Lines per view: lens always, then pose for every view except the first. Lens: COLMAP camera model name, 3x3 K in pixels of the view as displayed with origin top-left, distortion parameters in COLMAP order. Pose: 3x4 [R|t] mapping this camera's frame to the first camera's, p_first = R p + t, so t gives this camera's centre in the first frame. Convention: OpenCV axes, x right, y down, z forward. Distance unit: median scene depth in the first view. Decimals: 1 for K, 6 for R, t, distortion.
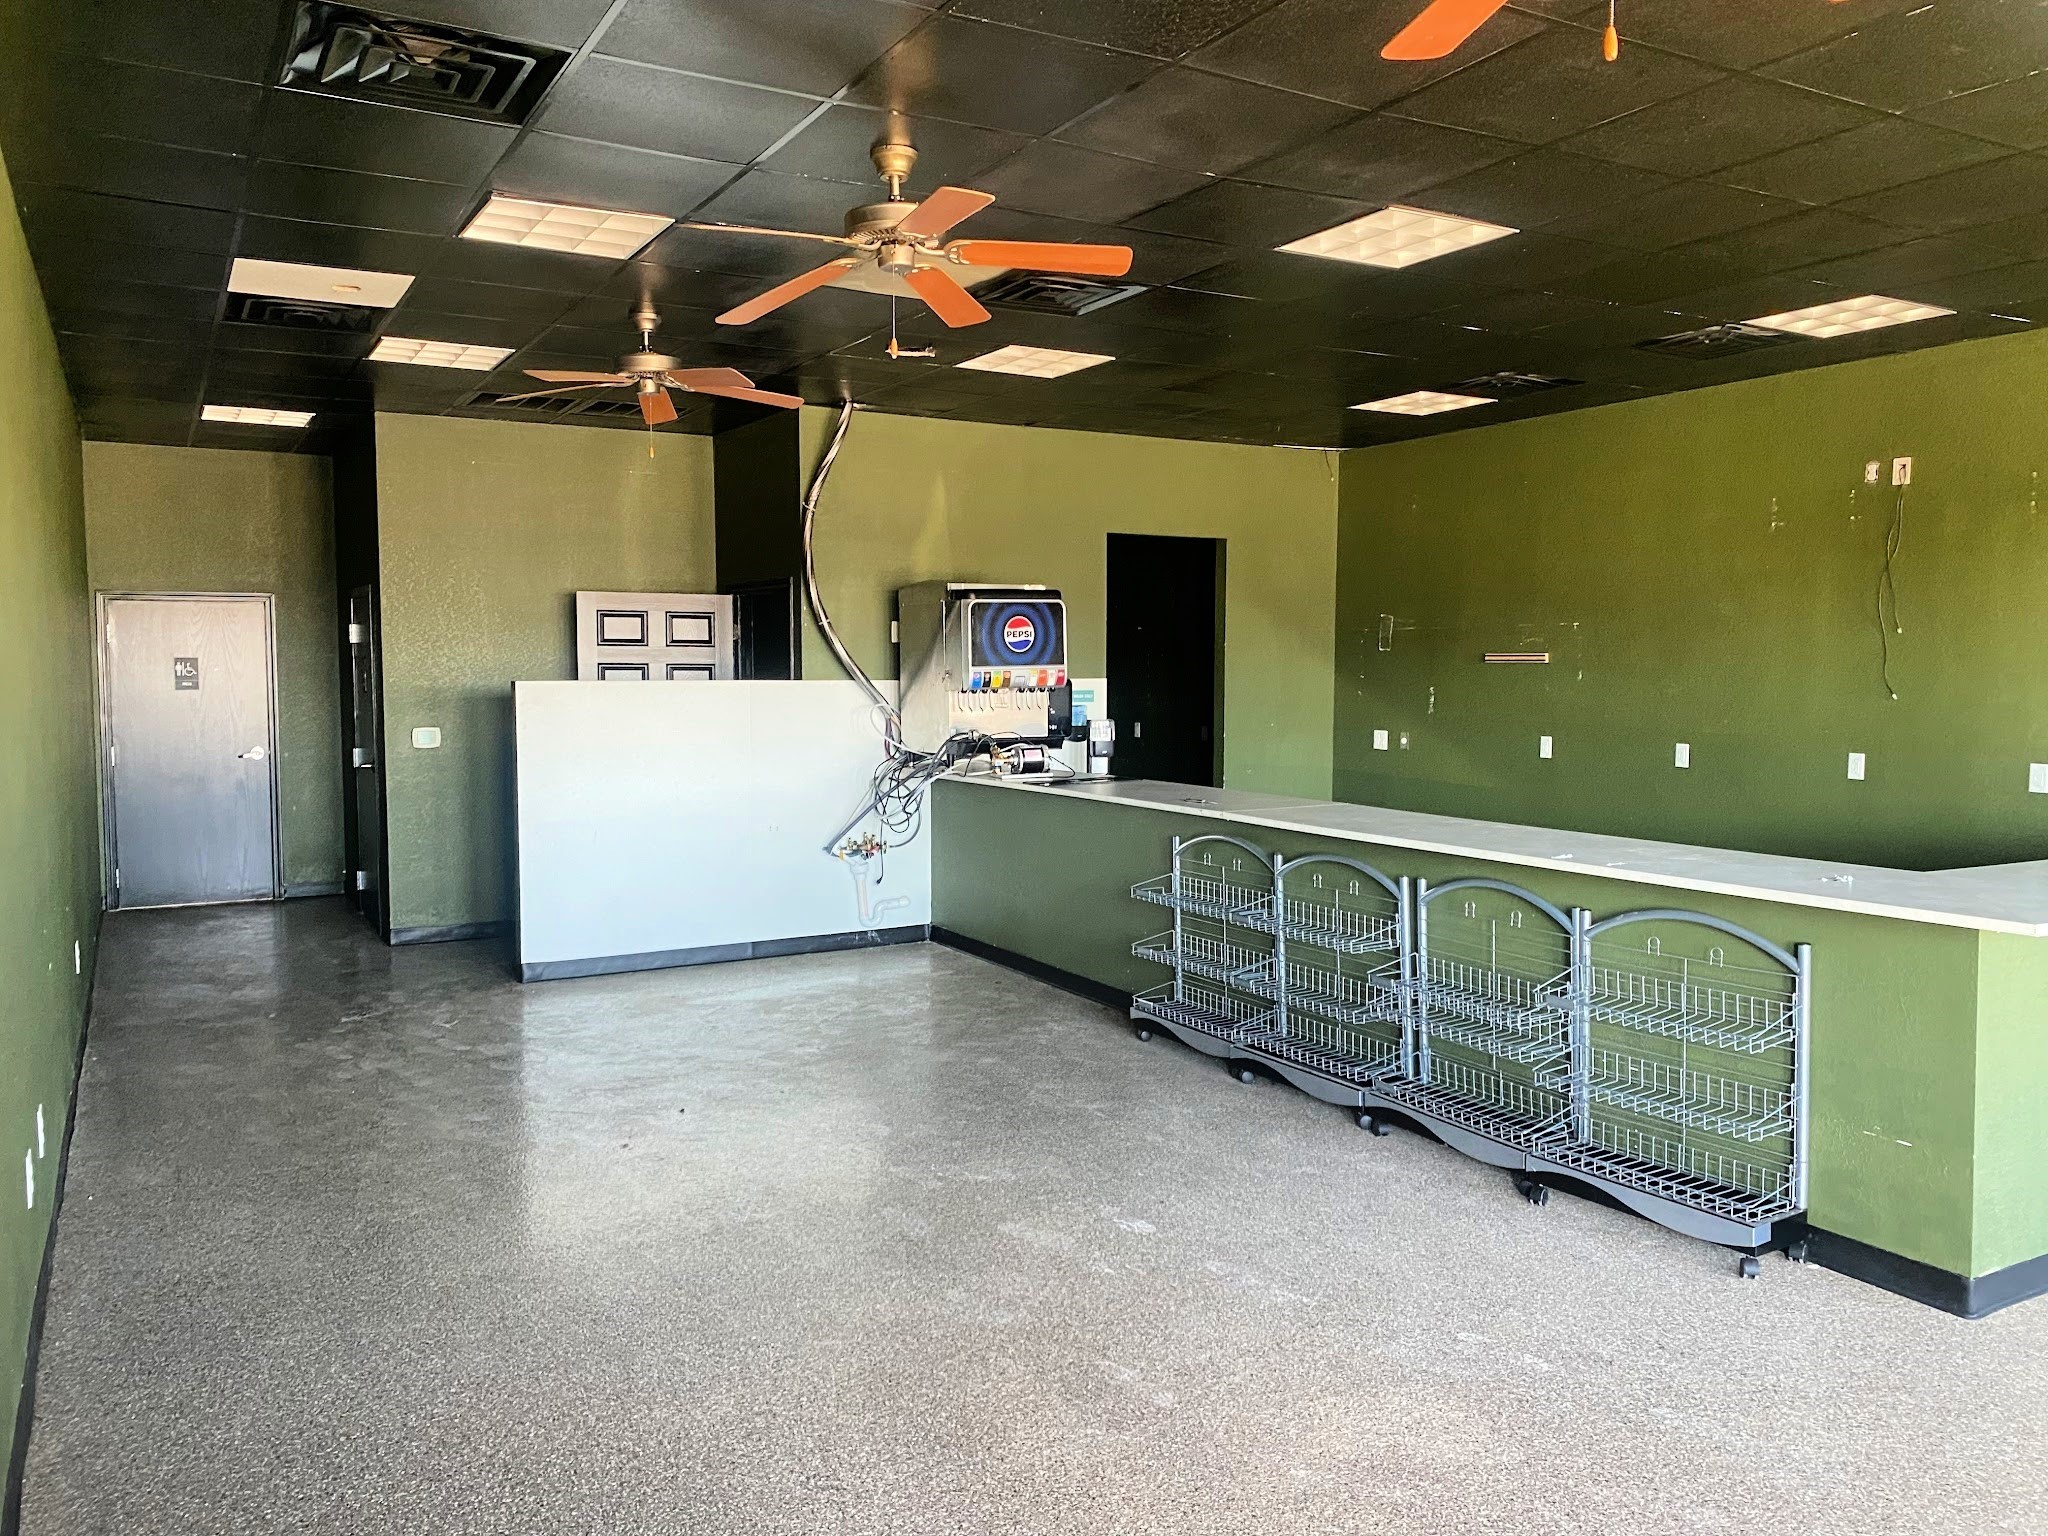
lens RADIAL K [[1561.1, 0, 1024.0], [0, 1561.1, 768.0], [0, 0, 1]] dist [0.019769, -0.009288]
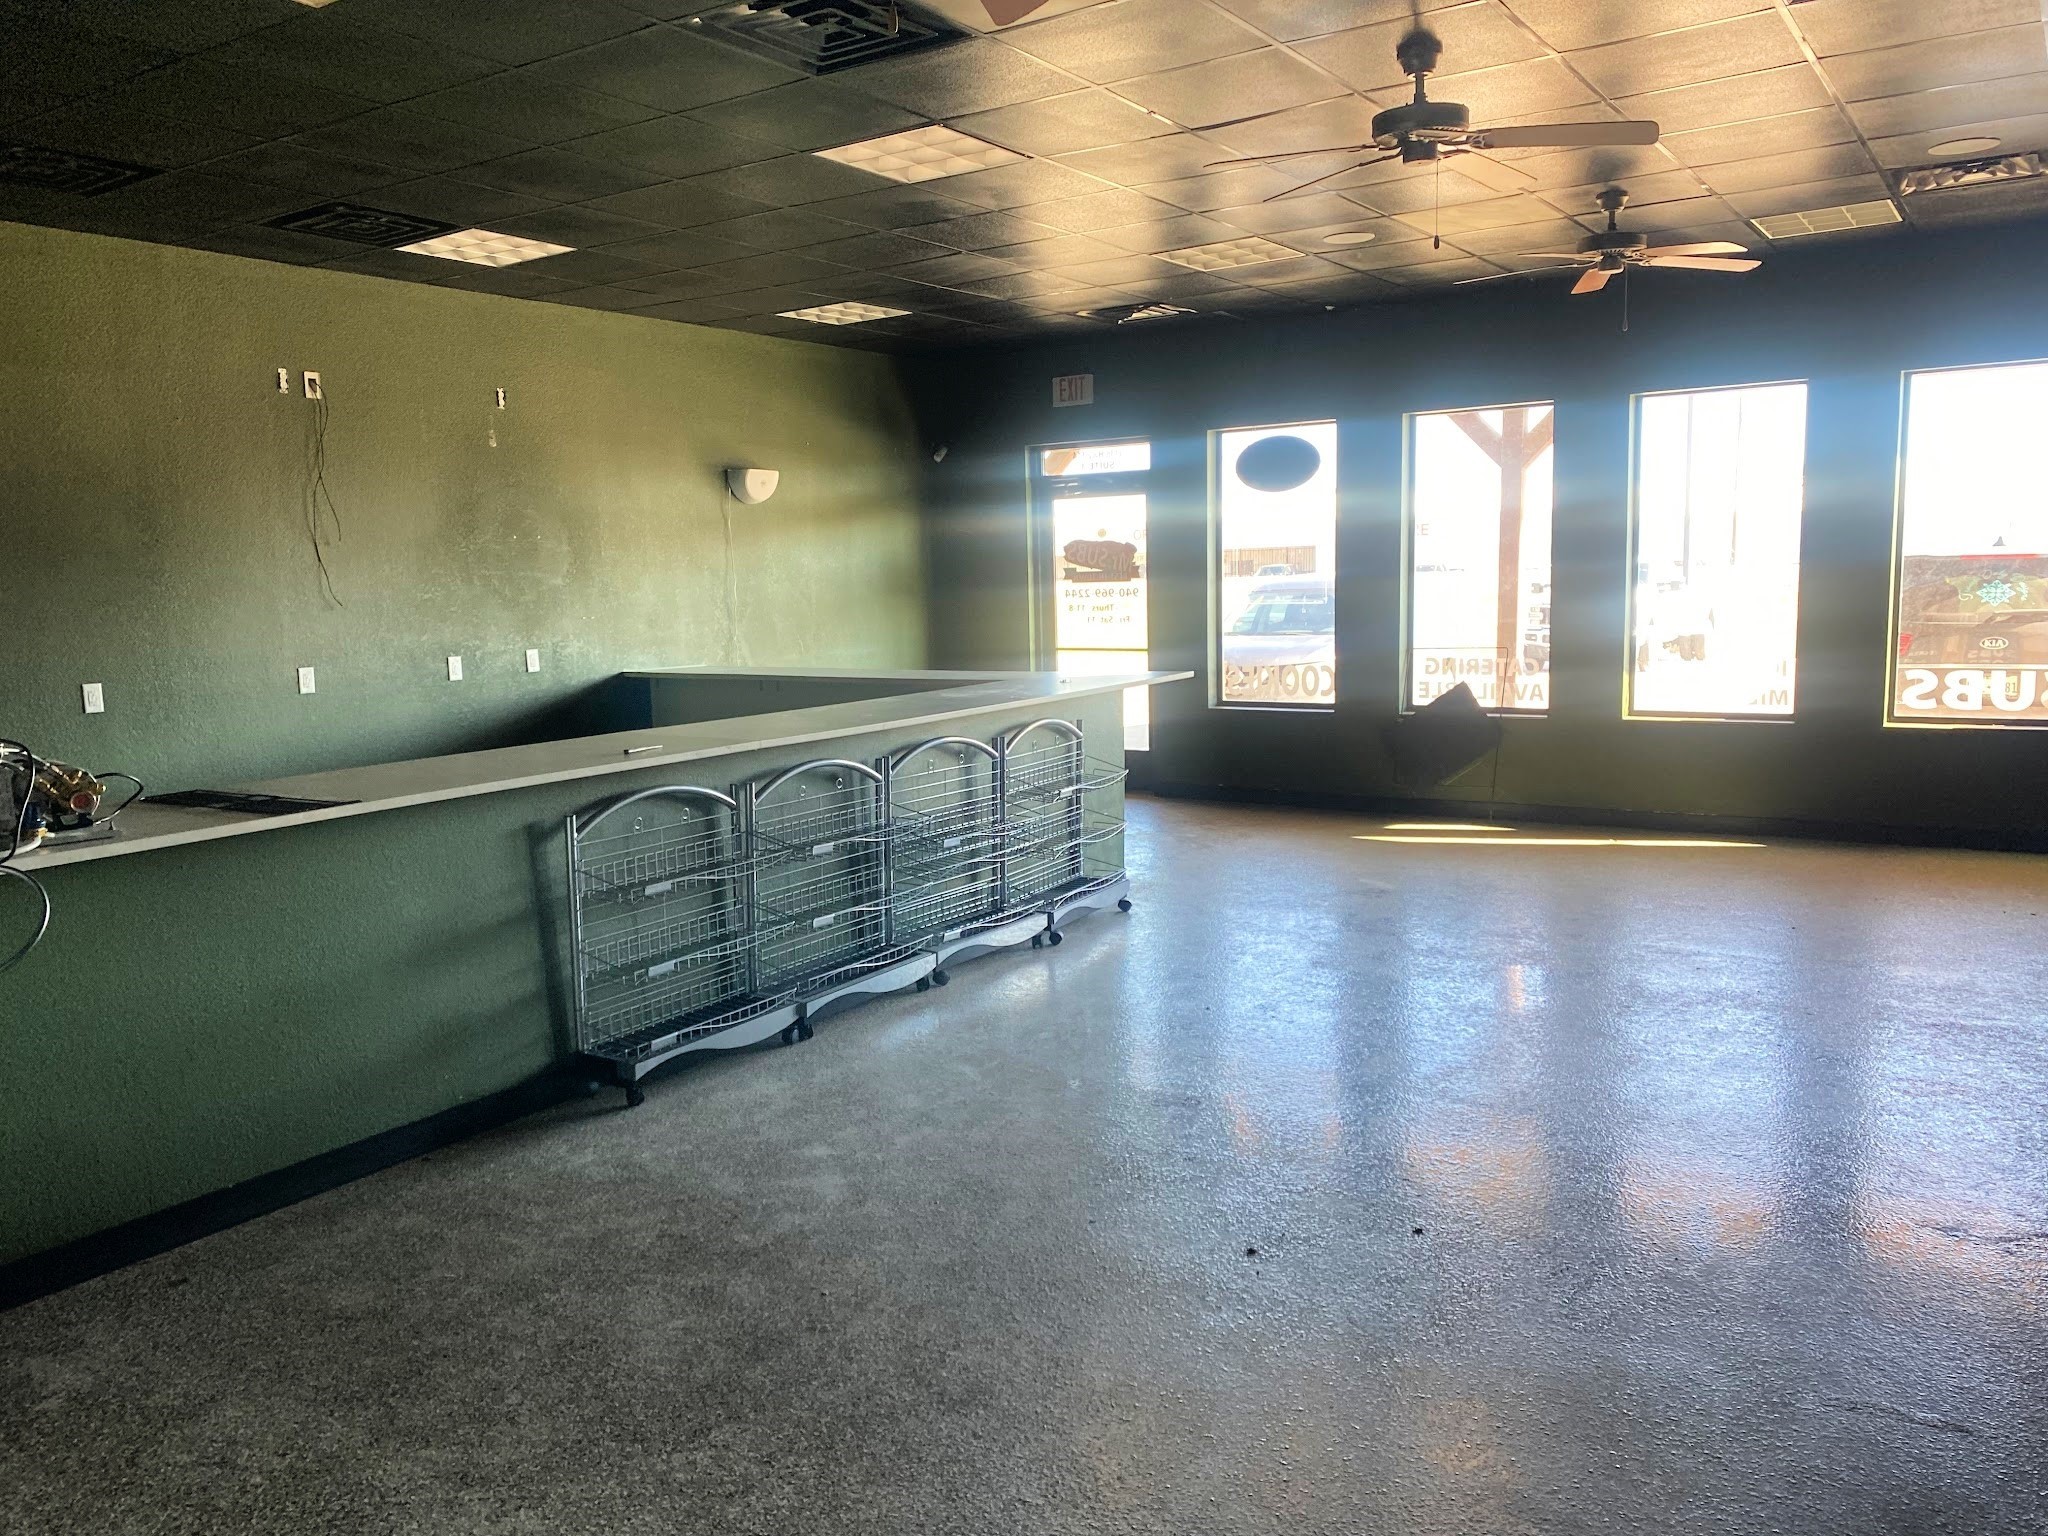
lens RADIAL K [[1561.1, 0, 1024.0], [0, 1561.1, 768.0], [0, 0, 1]] dist [0.019769, -0.009288]
pose [[-0.468971, -0.101133, 0.877404, -0.495018], [0.087827, 0.983159, 0.160266, -0.057955], [-0.878836, 0.152220, -0.452191, 0.934258]]
